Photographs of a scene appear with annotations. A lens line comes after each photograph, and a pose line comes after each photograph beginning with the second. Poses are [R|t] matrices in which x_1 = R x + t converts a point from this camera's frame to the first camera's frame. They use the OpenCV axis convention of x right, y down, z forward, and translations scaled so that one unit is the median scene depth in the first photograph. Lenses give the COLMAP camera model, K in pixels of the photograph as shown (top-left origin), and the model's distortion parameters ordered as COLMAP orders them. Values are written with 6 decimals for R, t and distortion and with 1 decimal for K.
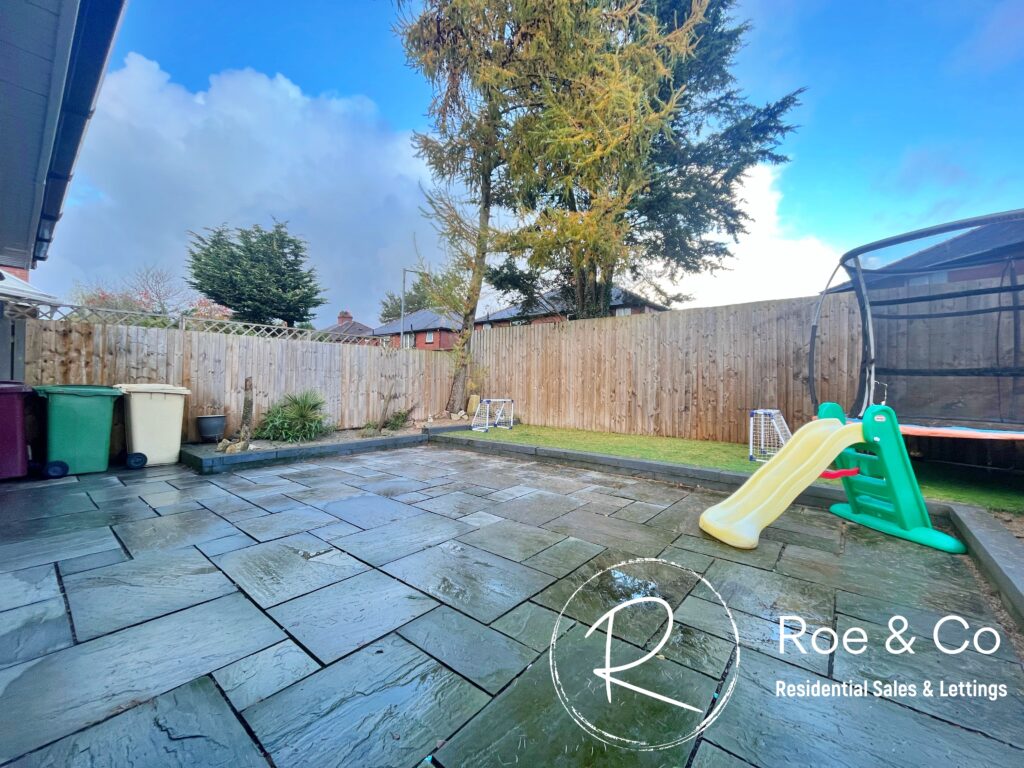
lens RADIAL K [[413.4, 0, 510.3], [0, 413.4, 380.0], [0, 0, 1]] dist [-0.002477, 0.000468]
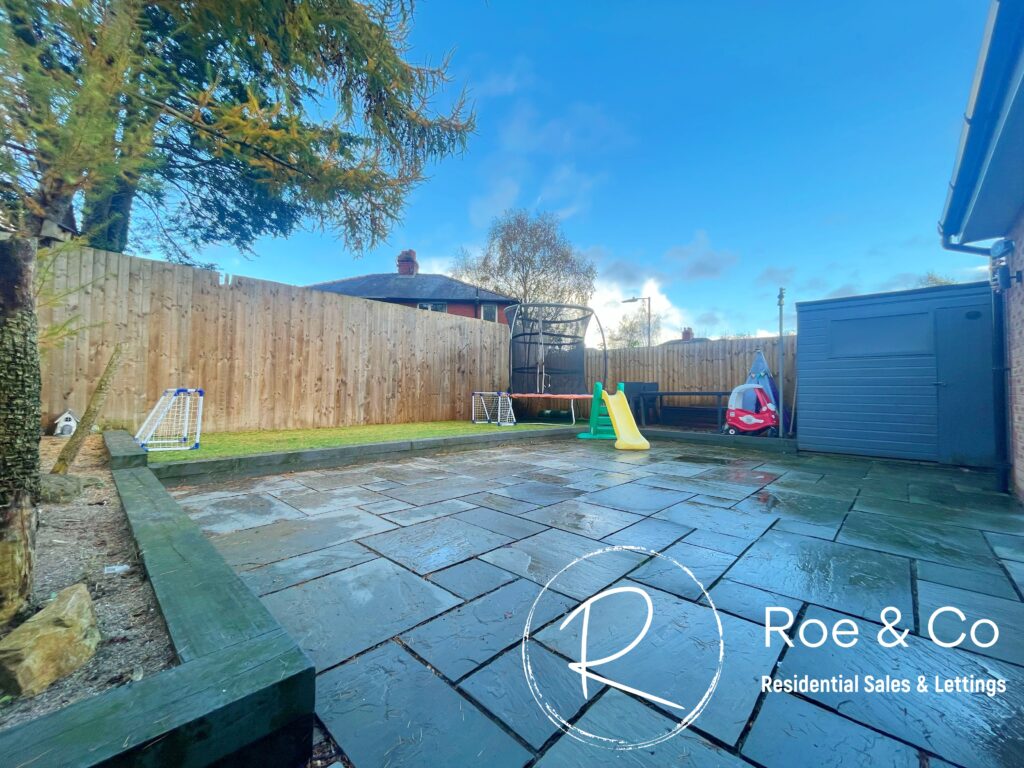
lens RADIAL K [[413.4, 0, 510.3], [0, 413.4, 380.0], [0, 0, 1]] dist [-0.002477, 0.000468]
pose [[0.072300, 0.022573, 0.997127, -0.647424], [-0.018818, 0.999597, -0.021264, 0.046027], [-0.997205, -0.017227, 0.072696, 0.627862]]
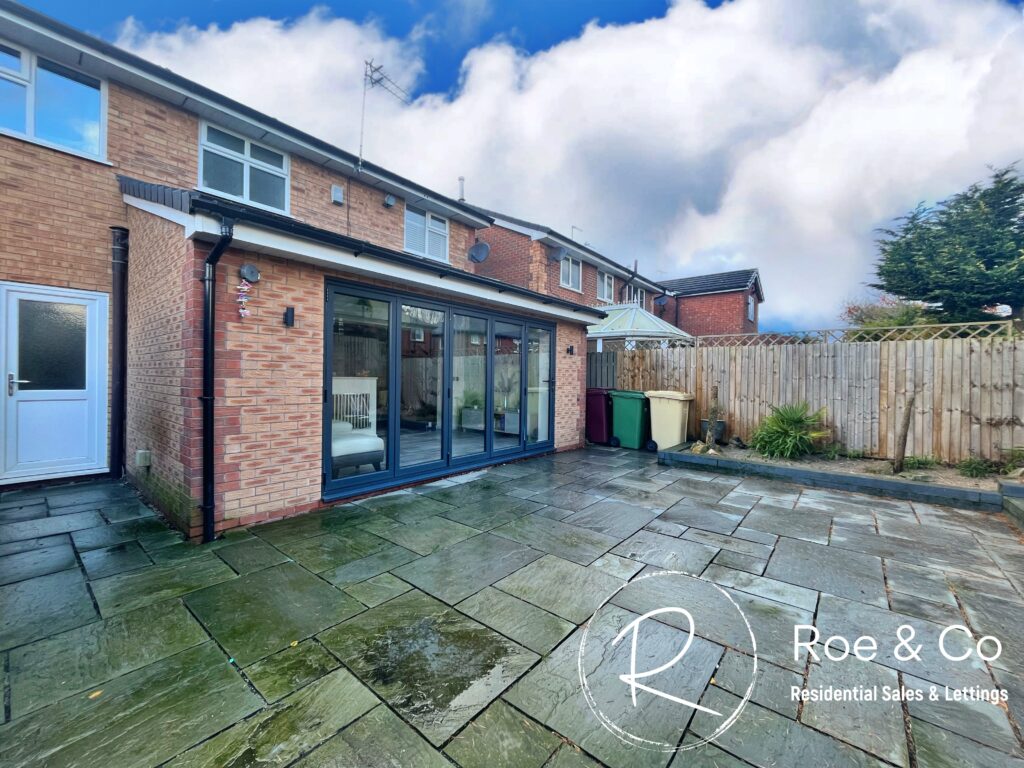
lens RADIAL K [[413.4, 0, 510.3], [0, 413.4, 380.0], [0, 0, 1]] dist [-0.002477, 0.000468]
pose [[-0.000574, -0.006469, -0.999979, 0.359632], [-0.008534, 0.999943, -0.006464, -0.010230], [0.999963, 0.008530, -0.000630, 0.381618]]
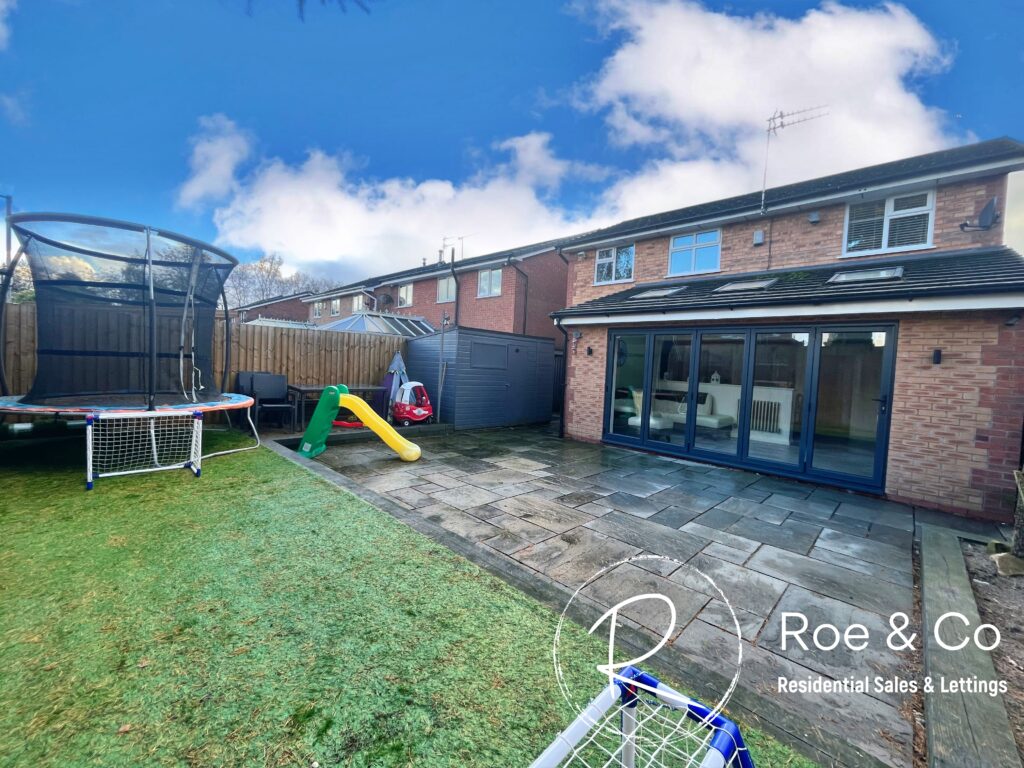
lens RADIAL K [[413.4, 0, 510.3], [0, 413.4, 380.0], [0, 0, 1]] dist [-0.002477, 0.000468]
pose [[-0.994459, -0.065226, 0.082445, -0.034735], [-0.062956, 0.997570, 0.029847, -0.030104], [-0.084192, 0.024491, -0.996149, 1.255447]]
